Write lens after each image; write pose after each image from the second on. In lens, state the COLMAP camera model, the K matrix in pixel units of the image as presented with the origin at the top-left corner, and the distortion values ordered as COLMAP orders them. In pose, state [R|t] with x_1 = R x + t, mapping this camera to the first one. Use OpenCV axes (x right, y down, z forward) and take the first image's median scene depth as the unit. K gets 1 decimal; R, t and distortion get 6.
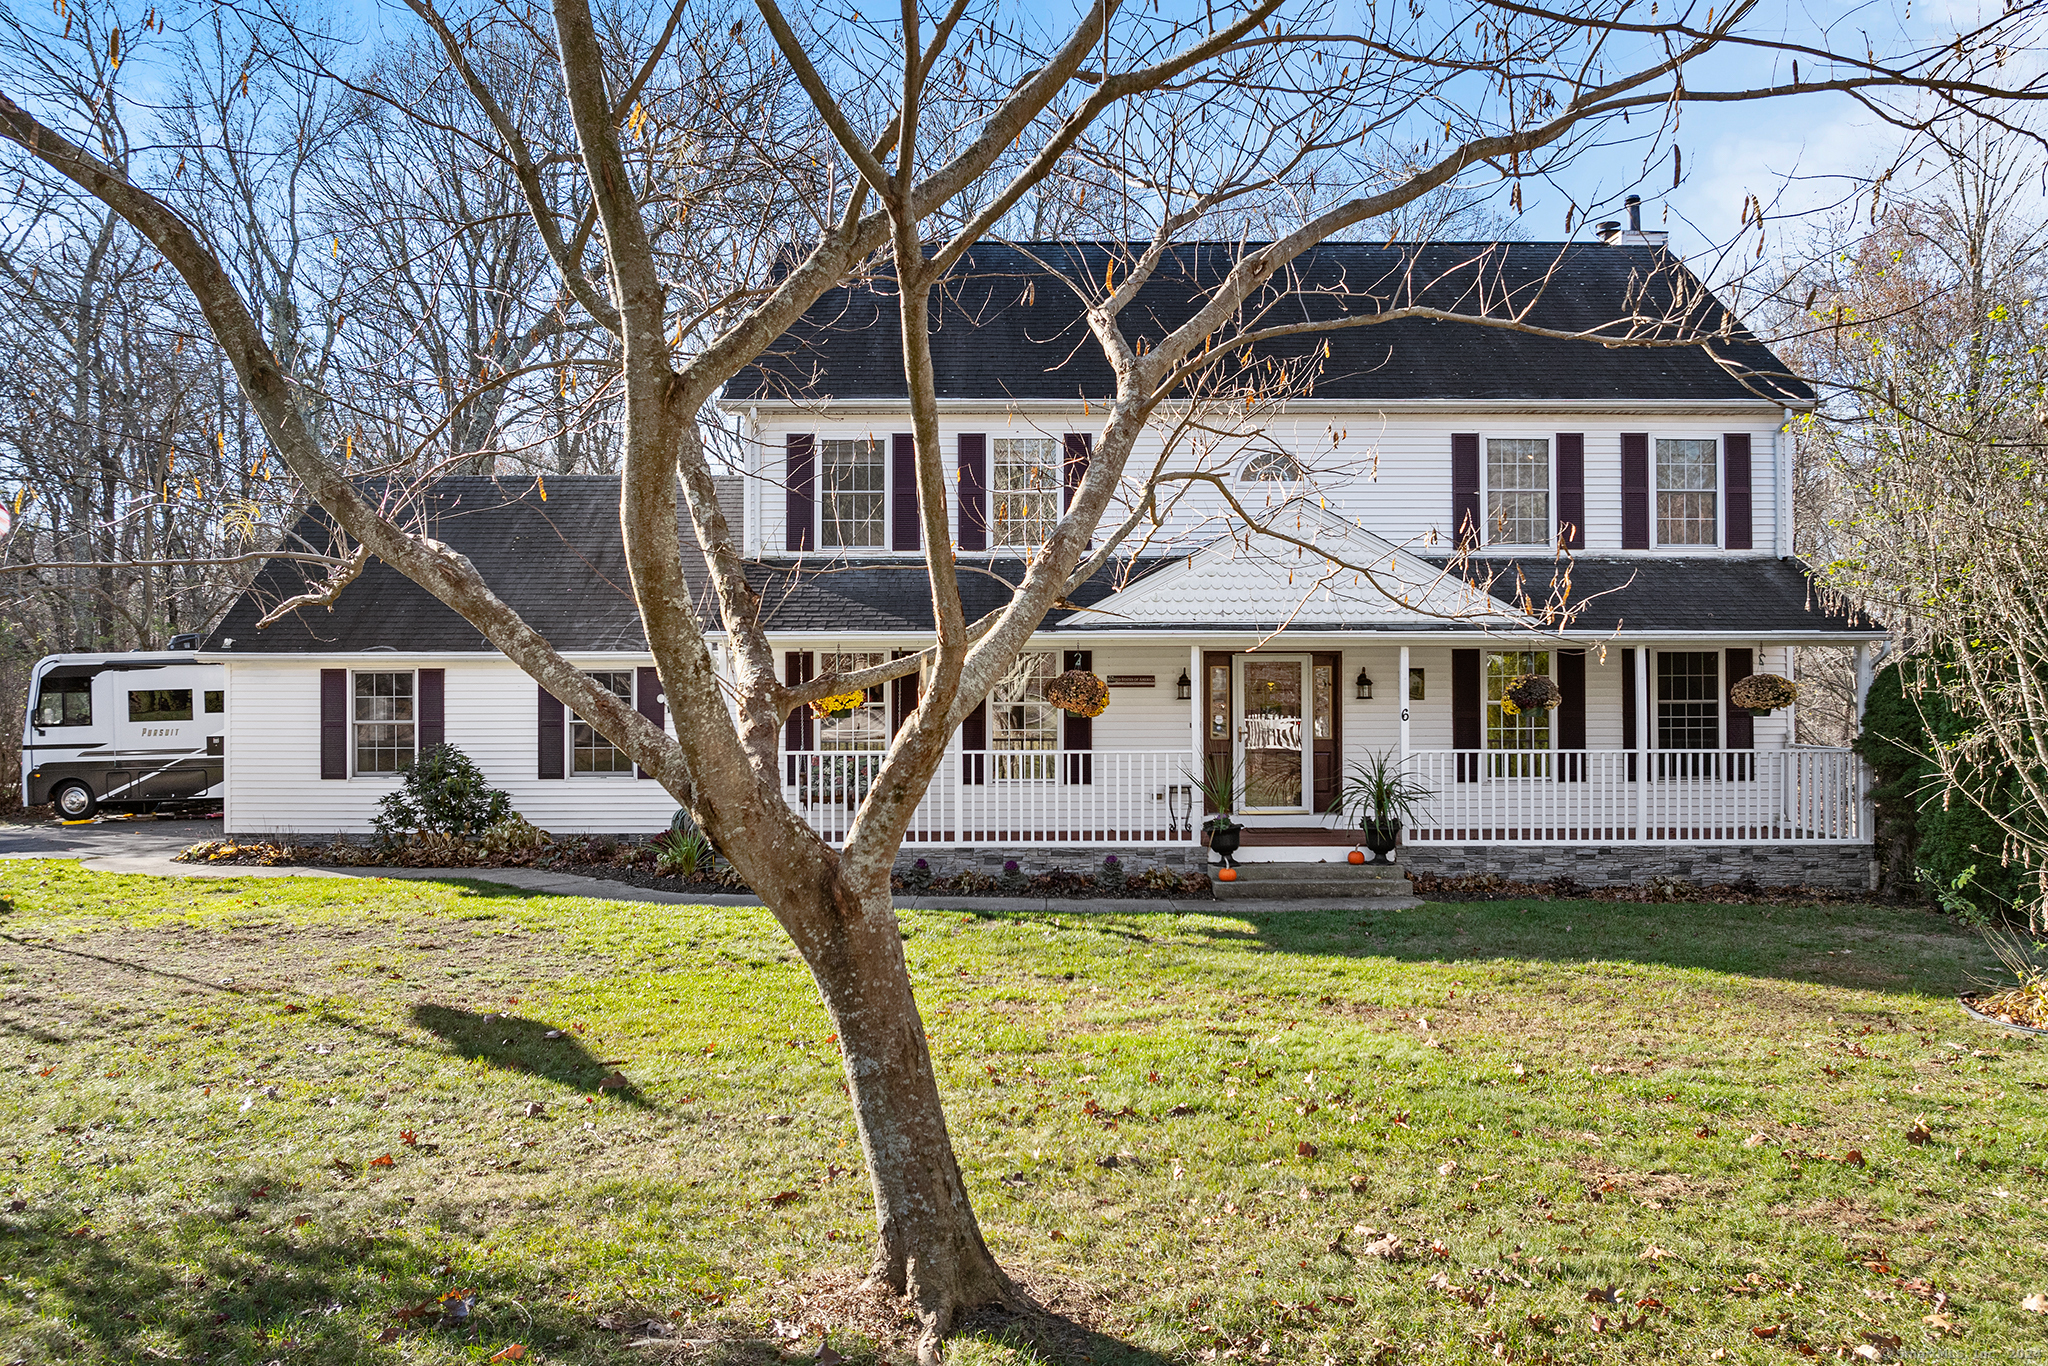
lens RADIAL K [[1466.6, 0, 1024.0], [0, 1466.6, 683.0], [0, 0, 1]] dist [0.017916, -0.031605]
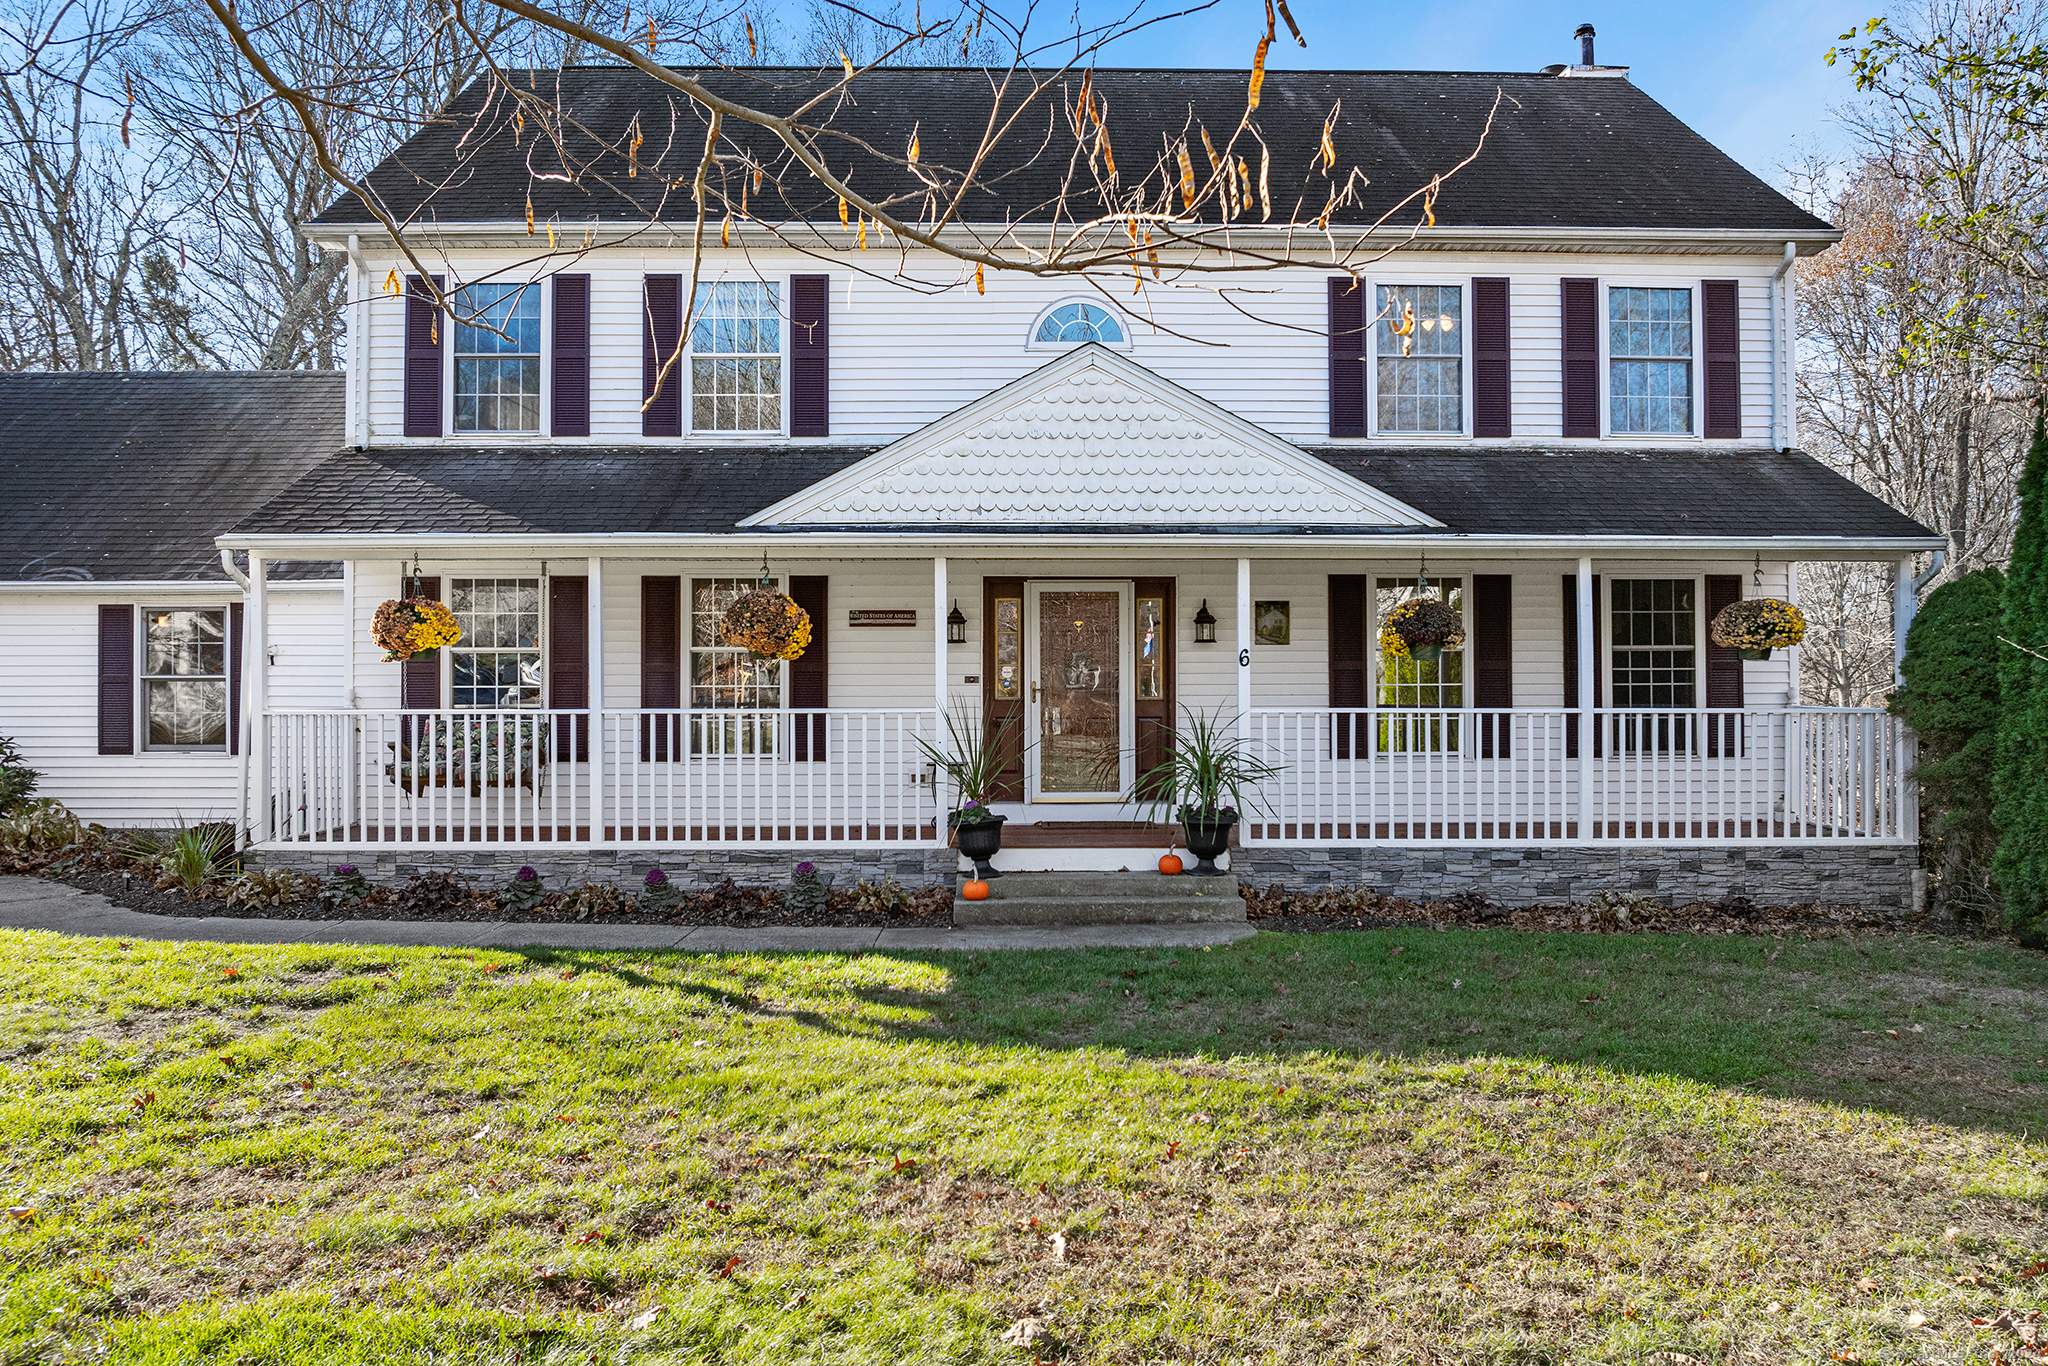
lens RADIAL K [[1413.4, 0, 1024.0], [0, 1413.4, 683.0], [0, 0, 1]] dist [-0.002552, -0.007639]
pose [[0.999998, 0.000852, 0.001885, 0.153576], [-0.000848, 0.999997, -0.002168, 0.034861], [-0.001887, 0.002166, 0.999996, 0.333470]]
